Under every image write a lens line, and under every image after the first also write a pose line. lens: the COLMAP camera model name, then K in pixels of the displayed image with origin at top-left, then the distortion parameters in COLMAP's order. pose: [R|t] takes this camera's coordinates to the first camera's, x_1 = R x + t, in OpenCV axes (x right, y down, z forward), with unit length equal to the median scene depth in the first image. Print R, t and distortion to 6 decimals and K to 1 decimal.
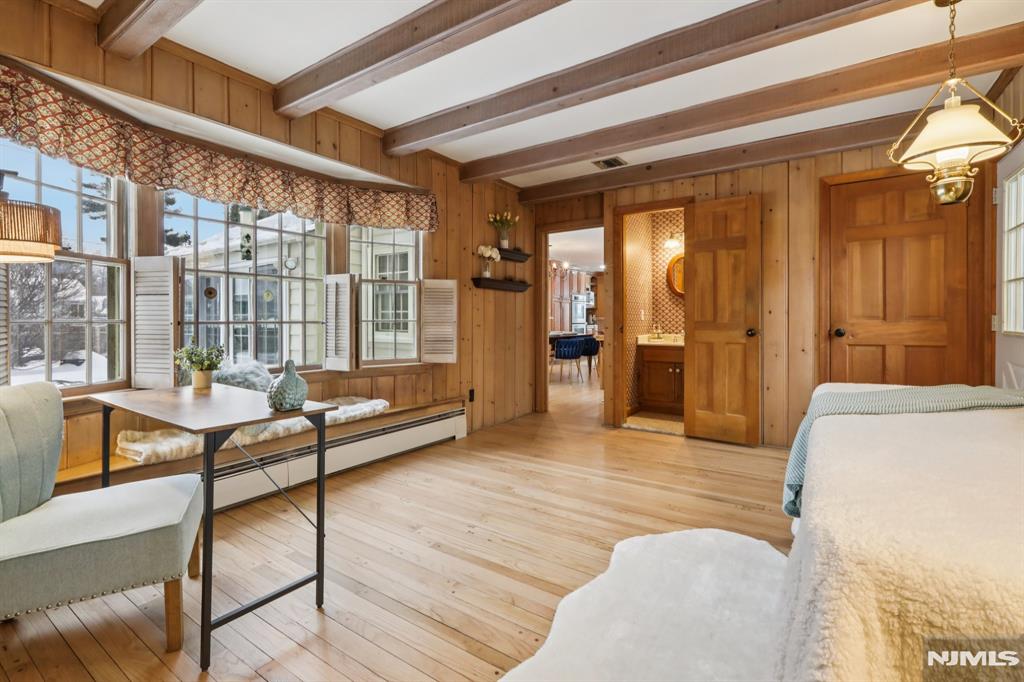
lens RADIAL K [[461.0, 0, 512.7], [0, 461.0, 323.4], [0, 0, 1]] dist [-0.000295, 0.000985]
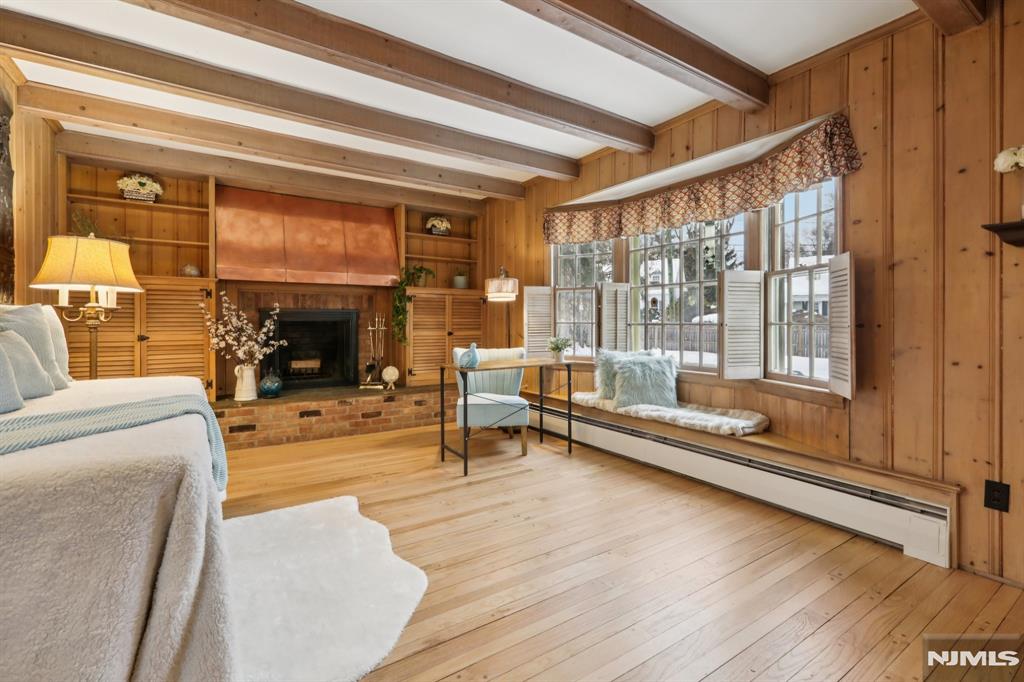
lens RADIAL K [[461.0, 0, 507.8], [0, 461.0, 320.4], [0, 0, 1]] dist [-0.000295, 0.000985]
pose [[-0.378276, 0.001363, -0.925692, 0.748319], [-0.004923, 0.999982, 0.003484, -0.014719], [0.925680, 0.005874, -0.378262, 1.116234]]
